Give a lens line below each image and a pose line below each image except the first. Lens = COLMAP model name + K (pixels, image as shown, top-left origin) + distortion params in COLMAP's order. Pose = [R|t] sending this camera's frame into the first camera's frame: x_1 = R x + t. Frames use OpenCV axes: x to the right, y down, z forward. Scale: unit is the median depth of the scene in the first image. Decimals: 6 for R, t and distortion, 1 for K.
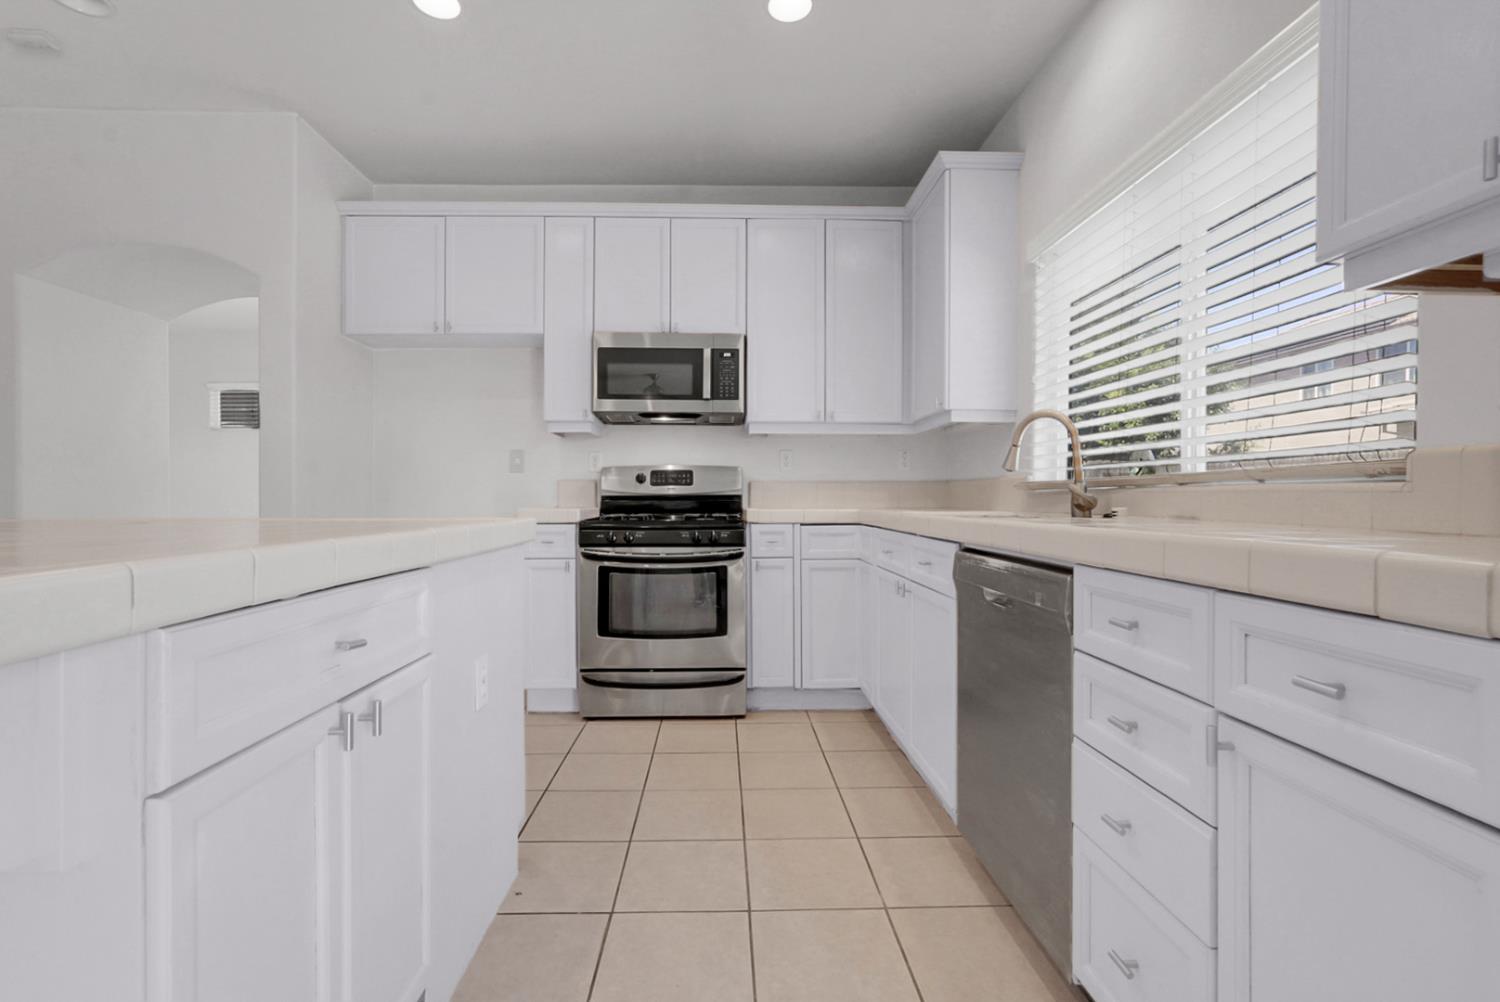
lens RADIAL K [[661.4, 0, 746.0], [0, 661.4, 493.0], [0, 0, 1]] dist [-0.007587, 0.000747]
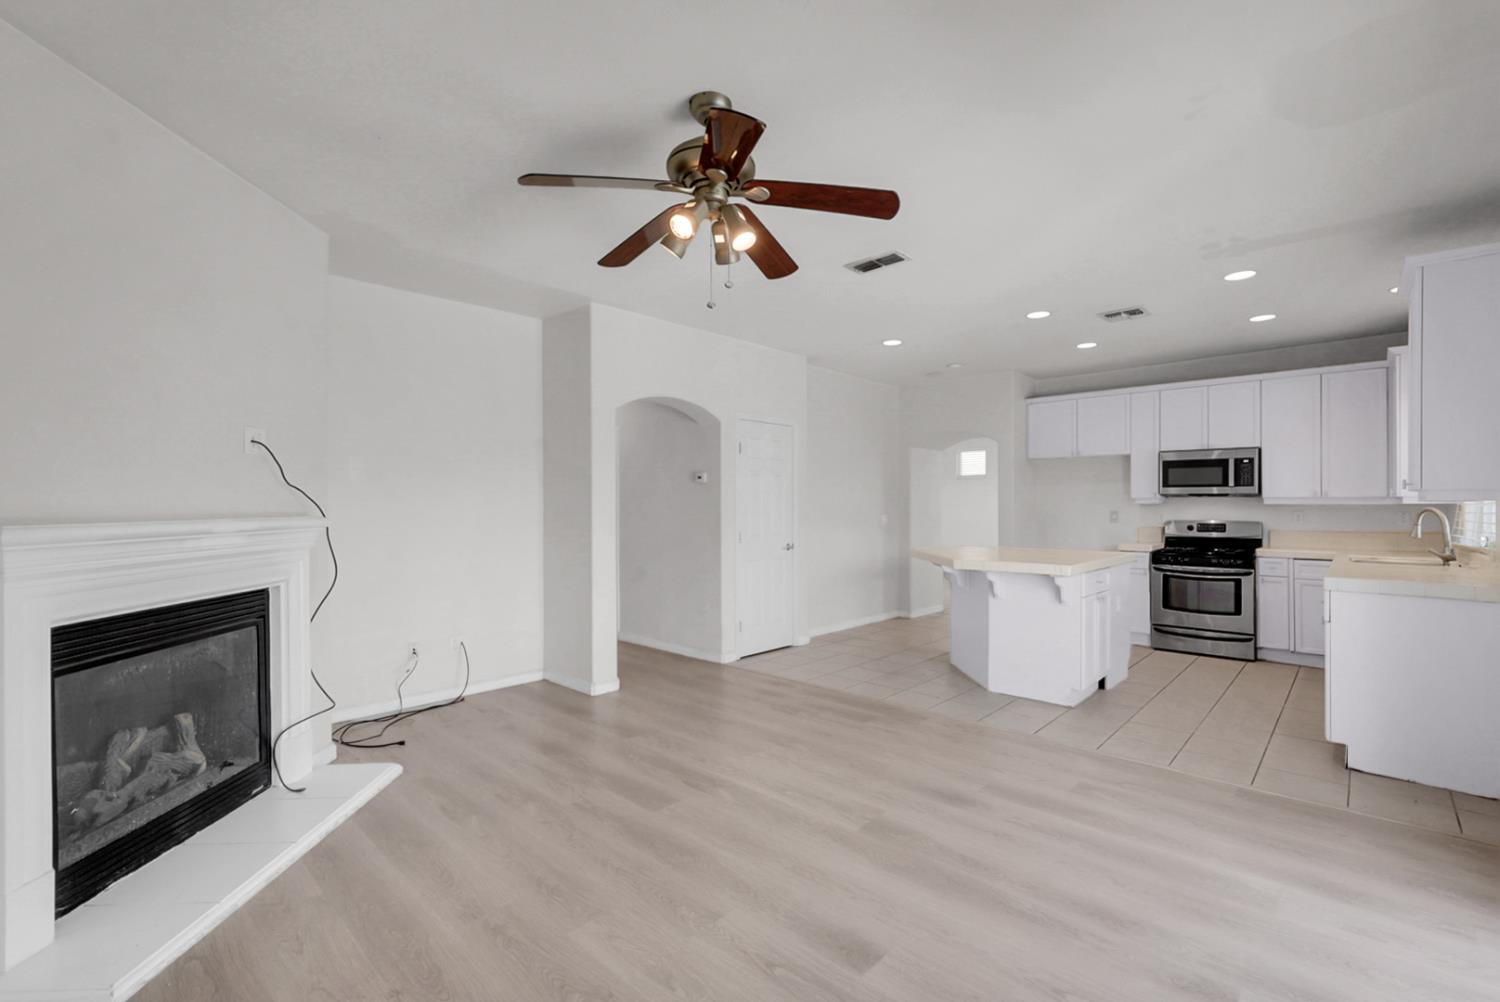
lens RADIAL K [[661.4, 0, 736.8], [0, 661.4, 501.5], [0, 0, 1]] dist [-0.007587, 0.000747]
pose [[0.691085, -0.003972, -0.722763, 0.305055], [0.006134, 0.999981, 0.000370, -0.109108], [0.722747, -0.004689, 0.691096, -1.216407]]
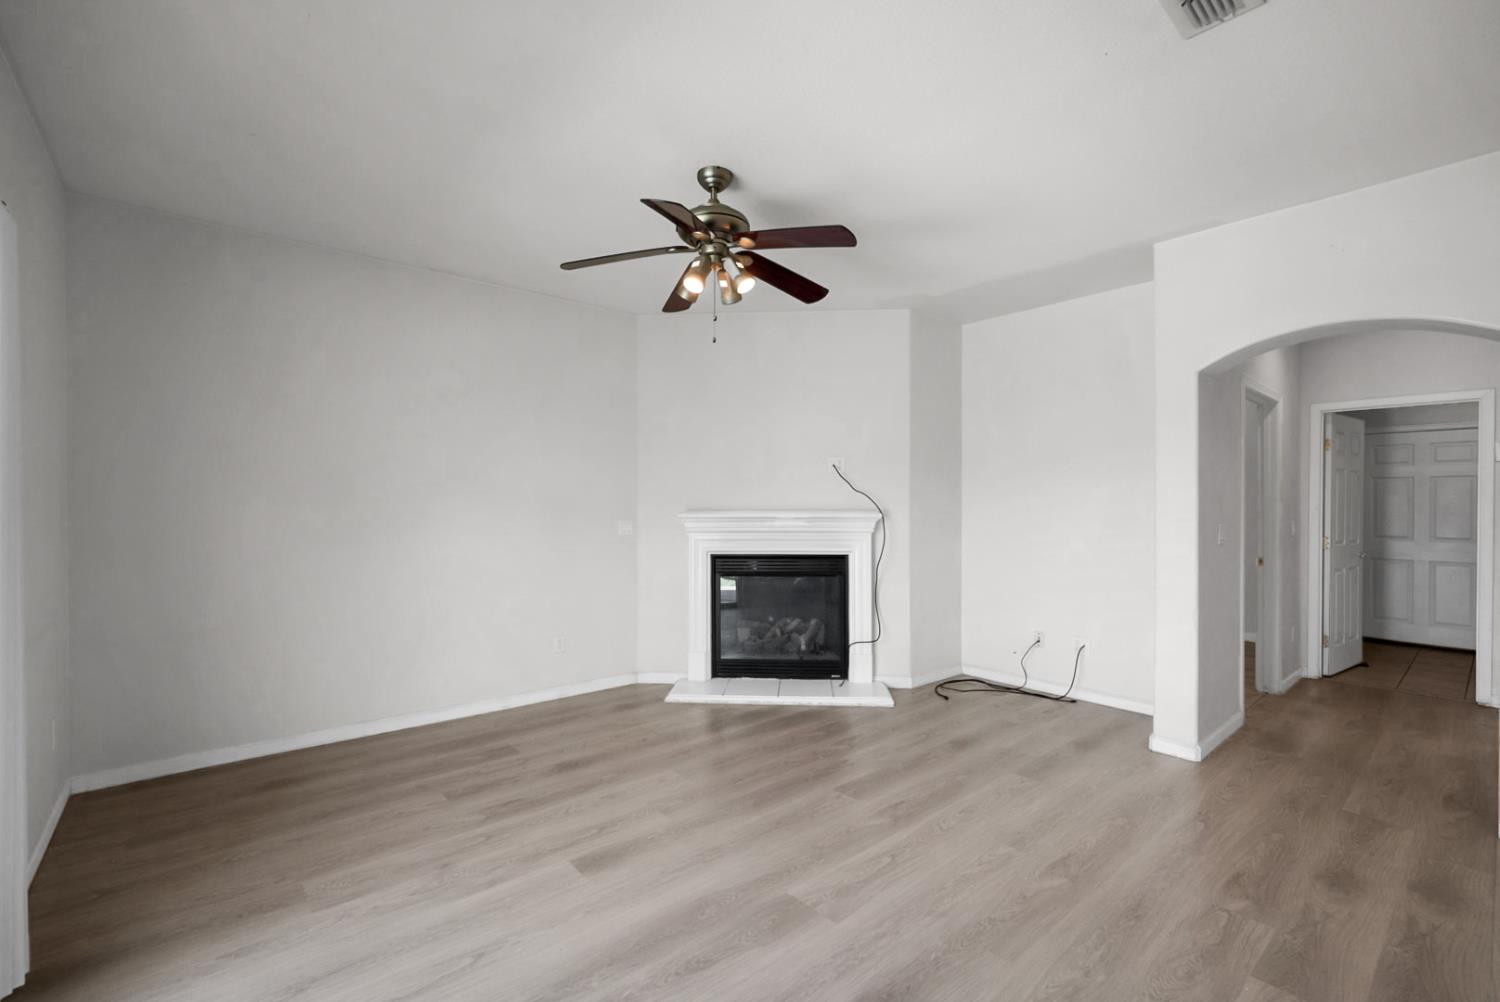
lens RADIAL K [[655.1, 0, 755.6], [0, 655.1, 507.5], [0, 0, 1]] dist [-0.004951, -0.000474]
pose [[-0.783822, 0.002310, -0.620981, 0.207597], [0.001617, 0.999997, 0.001679, -0.093504], [0.620983, 0.000312, -0.783824, 1.475292]]
